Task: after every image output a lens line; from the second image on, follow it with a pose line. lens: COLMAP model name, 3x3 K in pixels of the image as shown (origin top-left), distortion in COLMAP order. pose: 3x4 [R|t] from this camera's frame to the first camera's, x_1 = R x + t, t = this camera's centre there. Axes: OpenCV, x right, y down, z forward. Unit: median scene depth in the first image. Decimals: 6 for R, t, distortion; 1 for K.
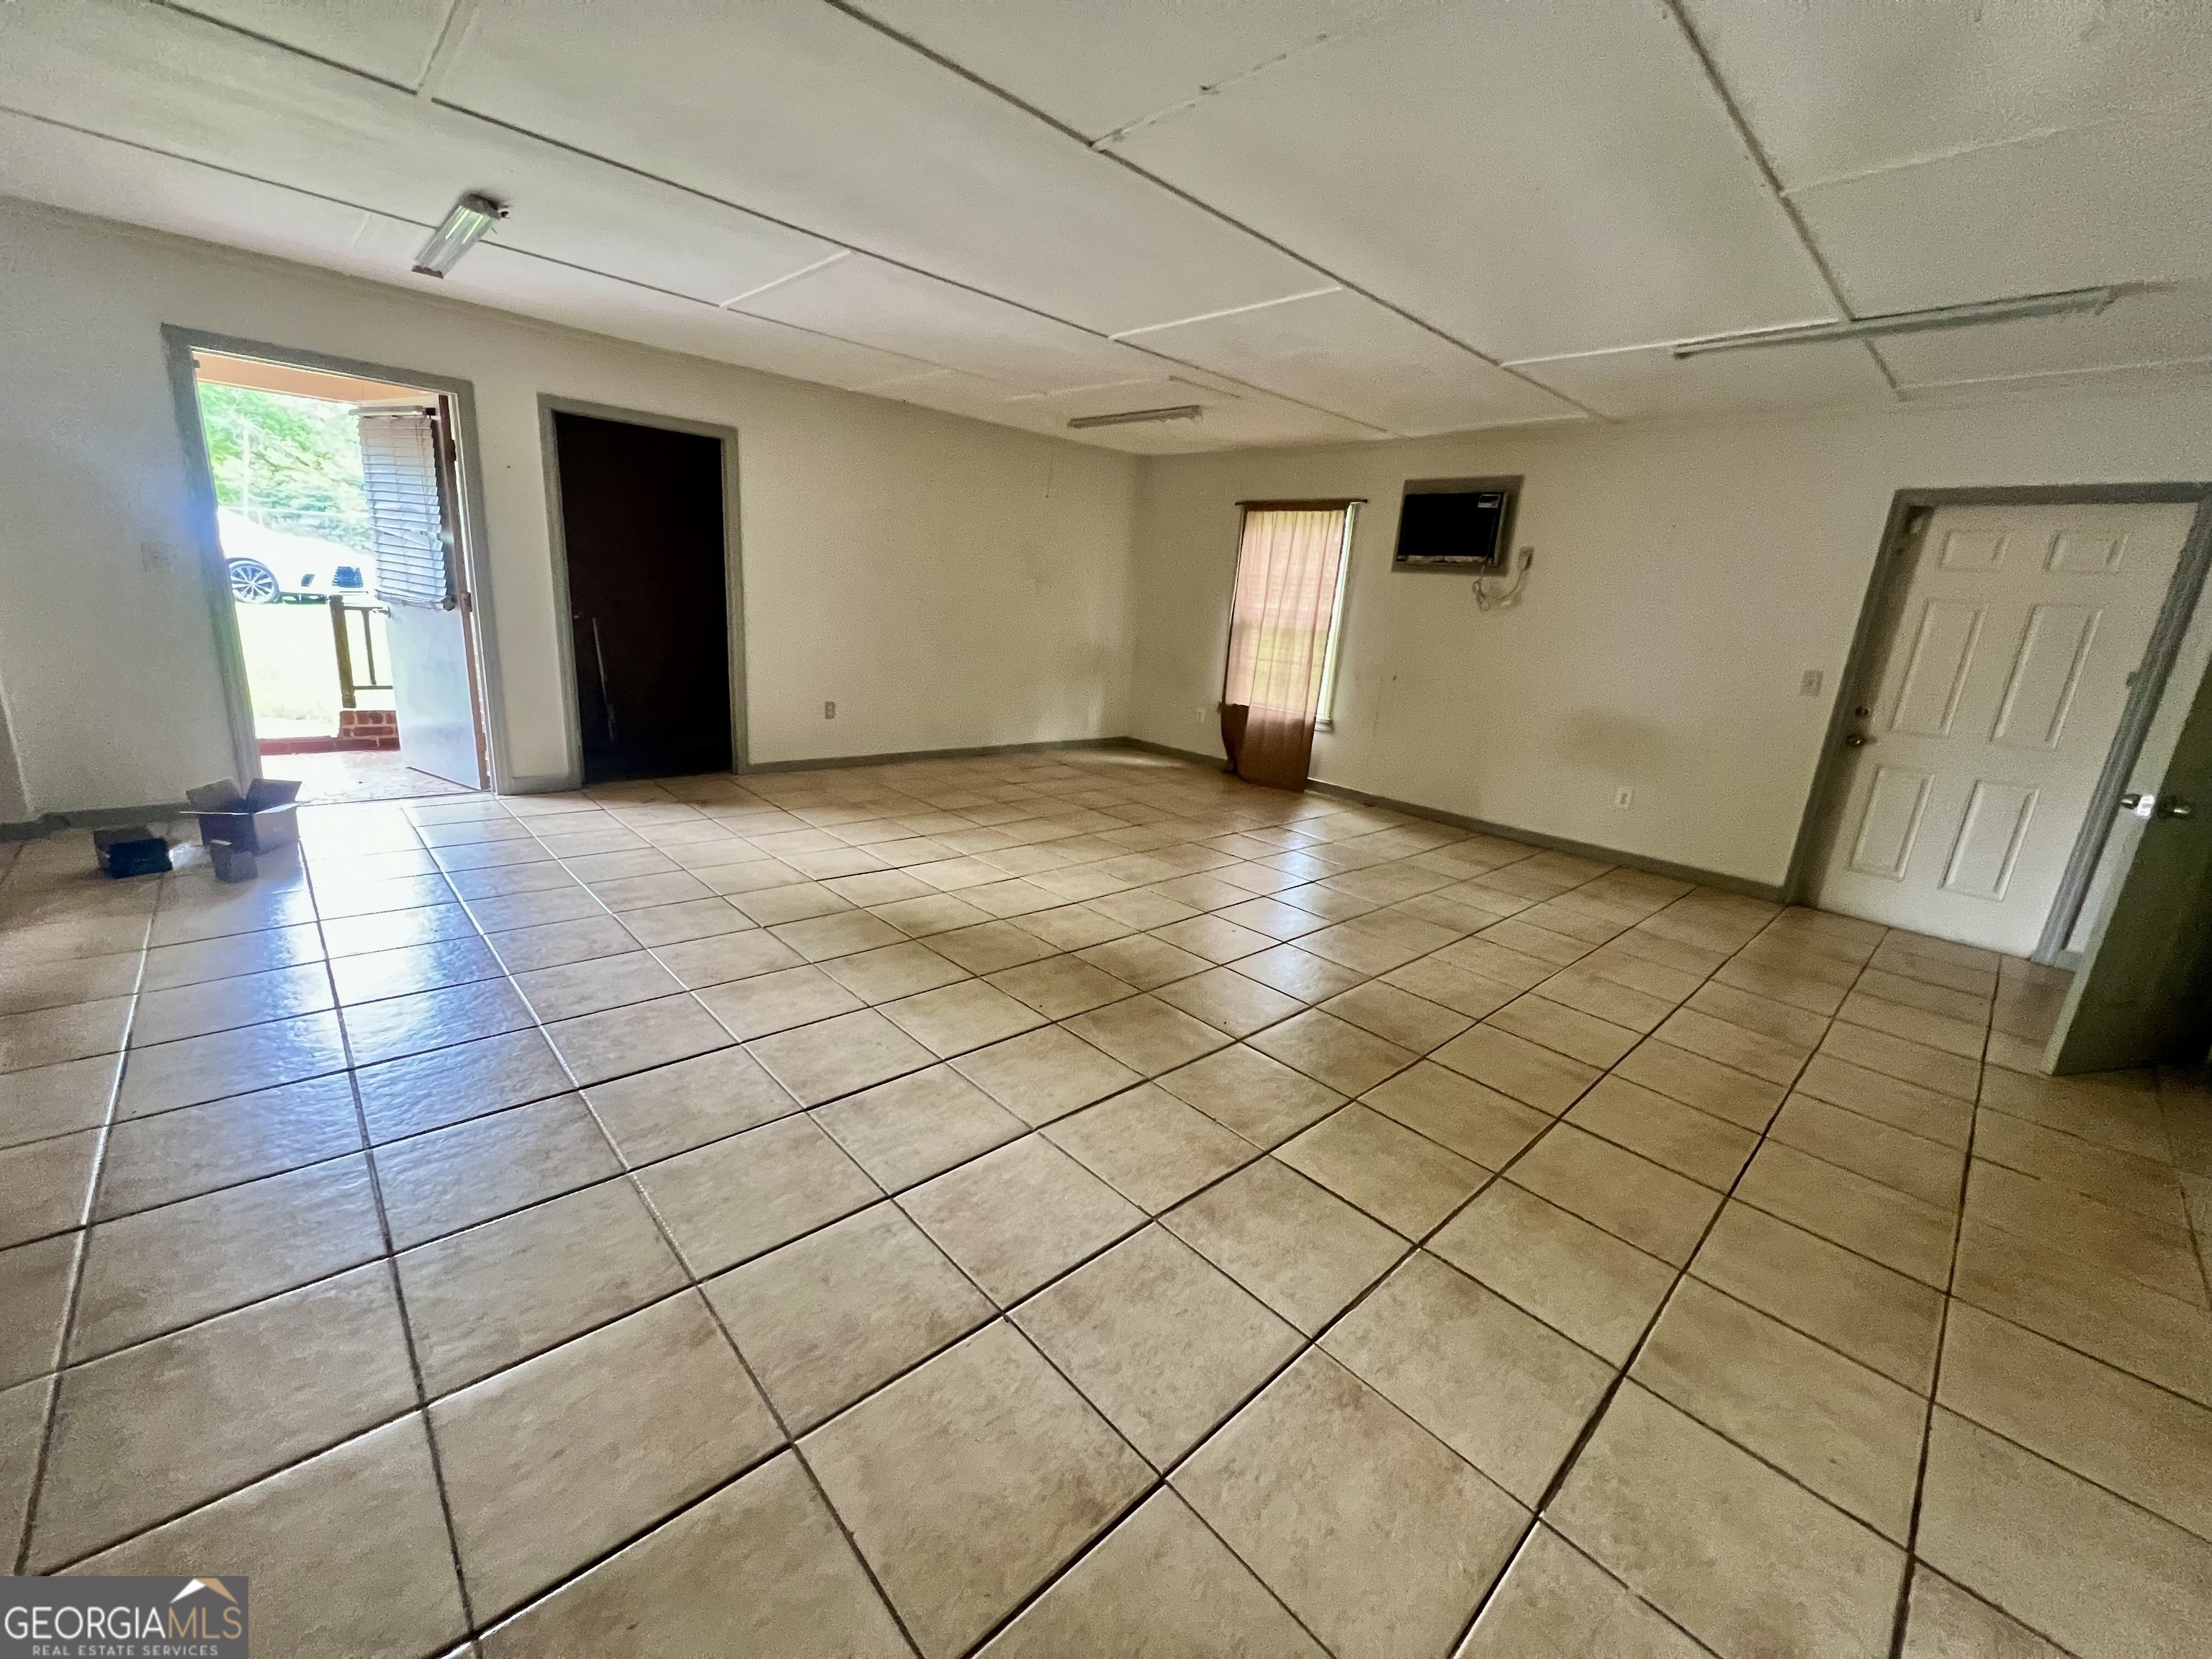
lens RADIAL K [[883.3, 0, 1103.9], [0, 883.3, 825.4], [0, 0, 1]] dist [-0.001296, 0.000102]
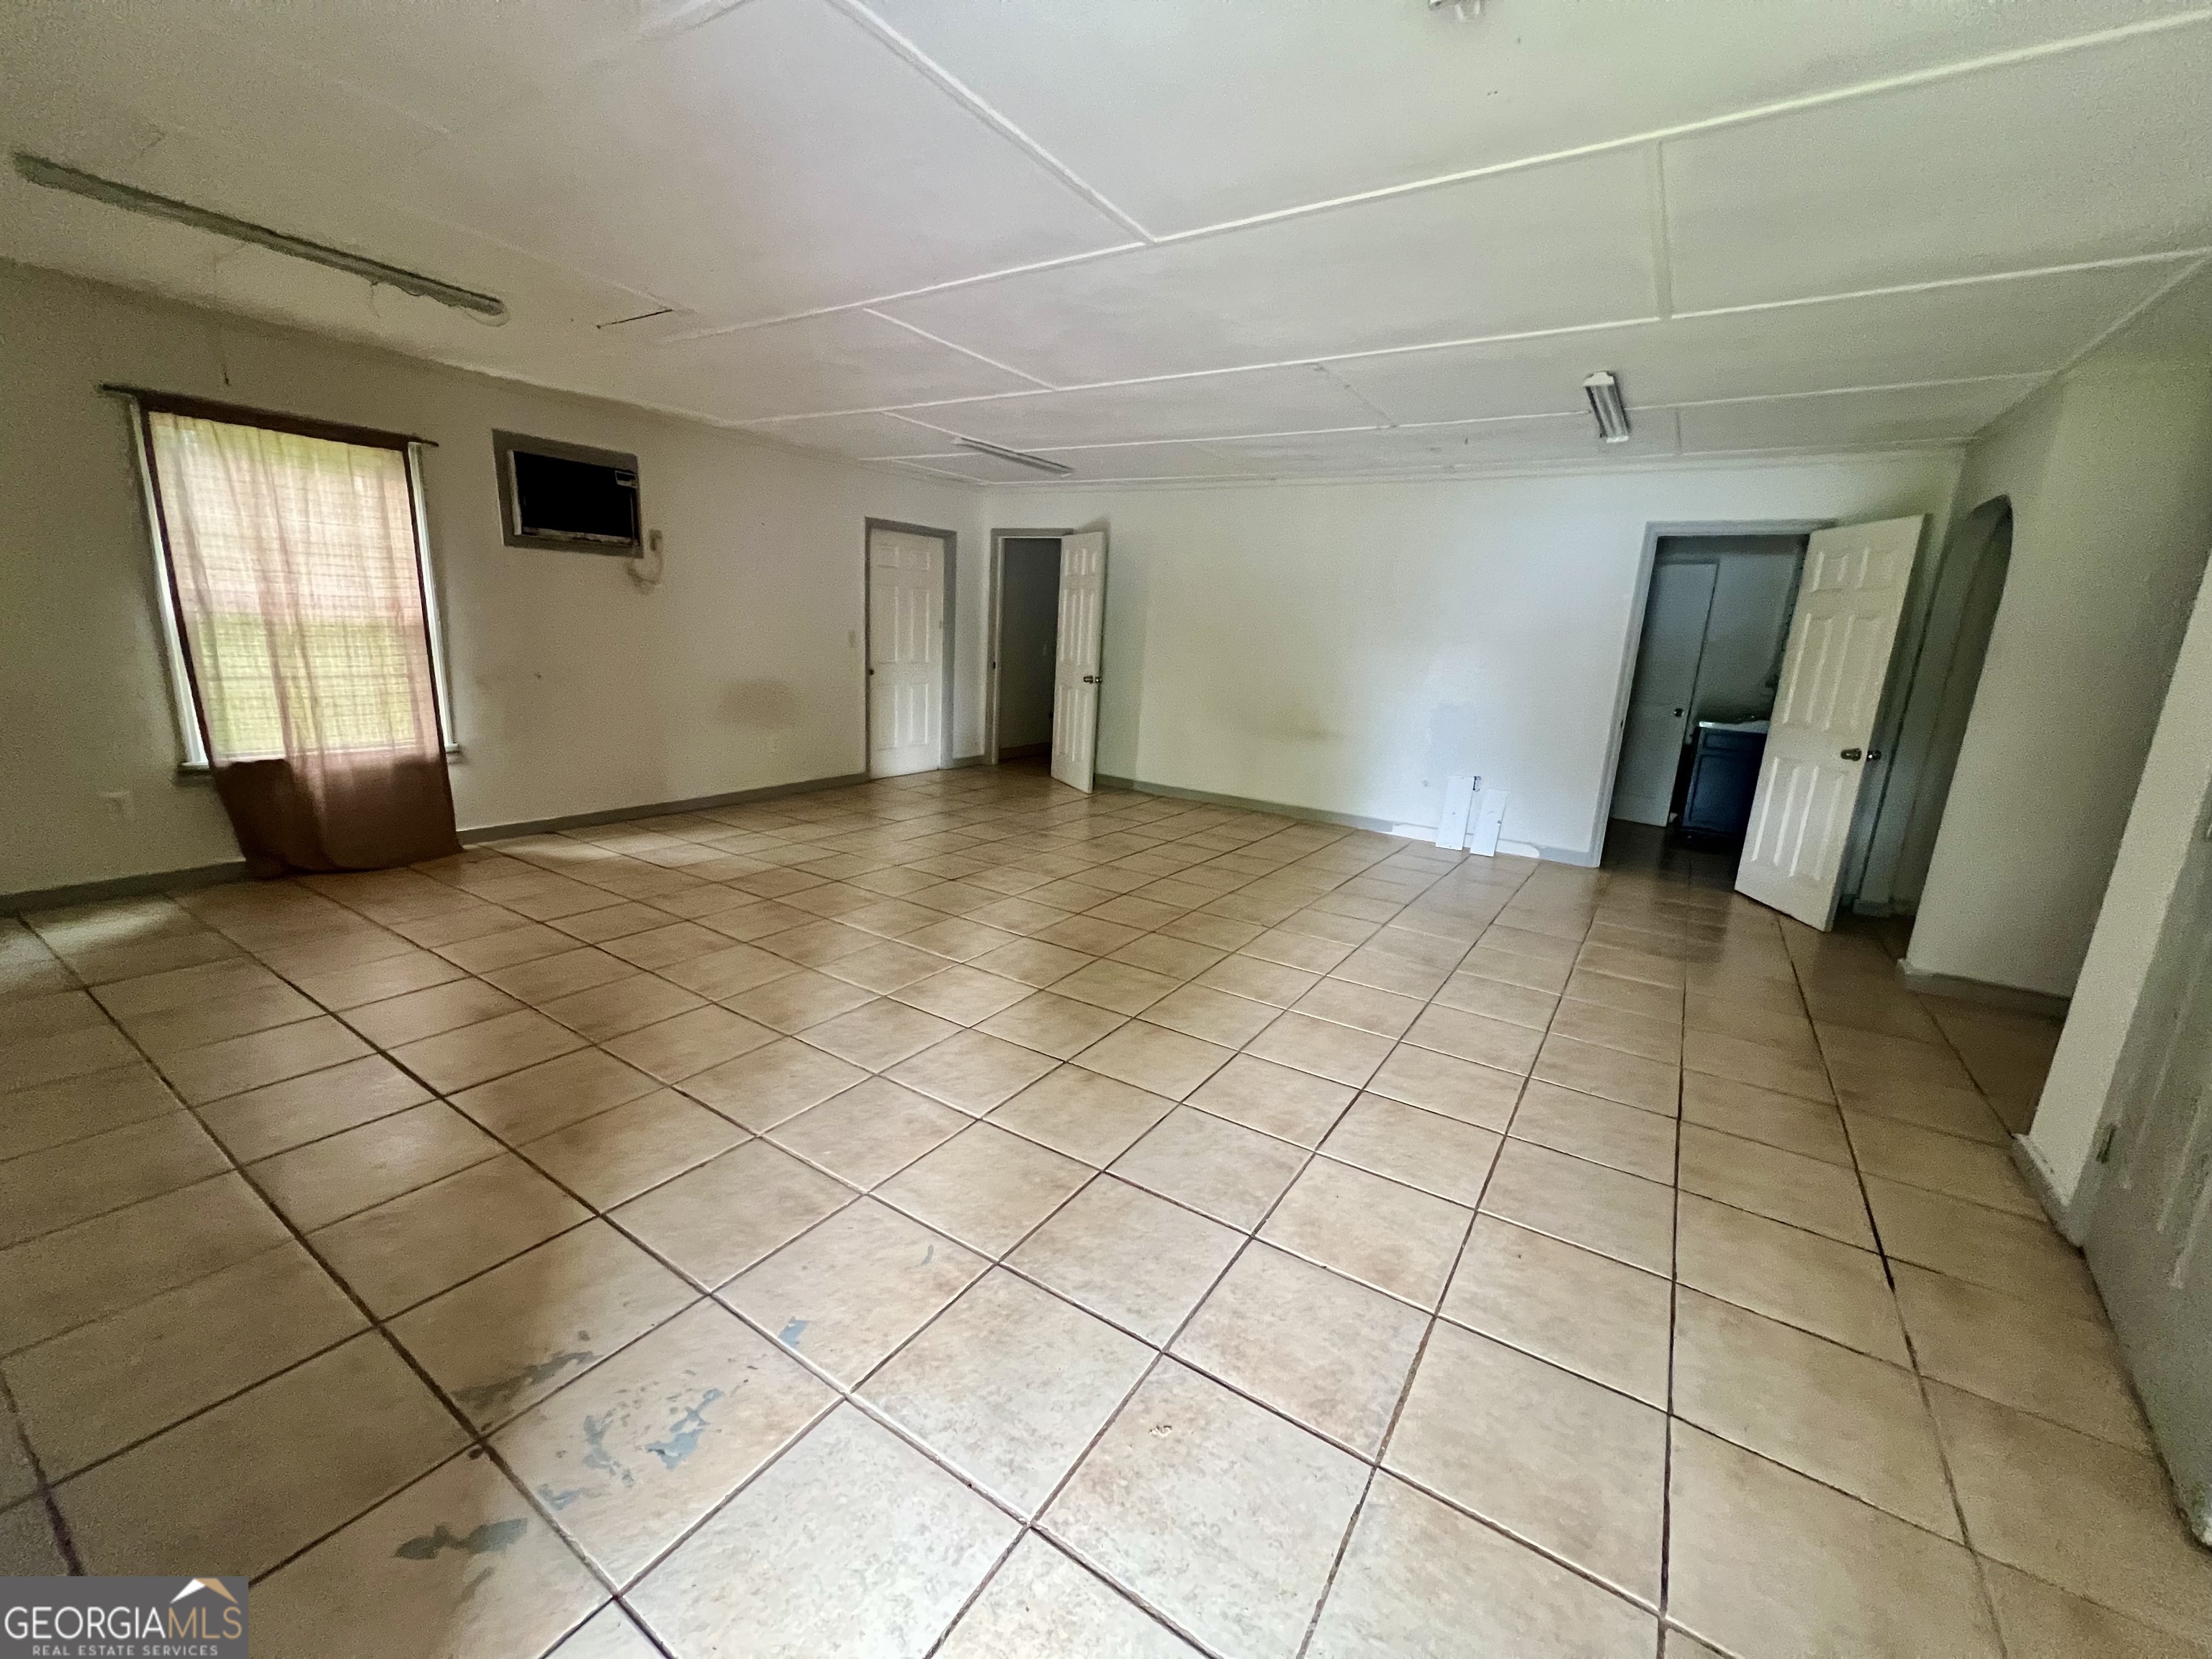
lens RADIAL K [[883.3, 0, 1103.9], [0, 883.3, 825.4], [0, 0, 1]] dist [-0.001296, 0.000102]
pose [[-0.226889, -0.296589, 0.927662, -0.709286], [0.181840, 0.922852, 0.339526, -0.264209], [-0.956795, 0.245721, -0.155453, 0.781728]]
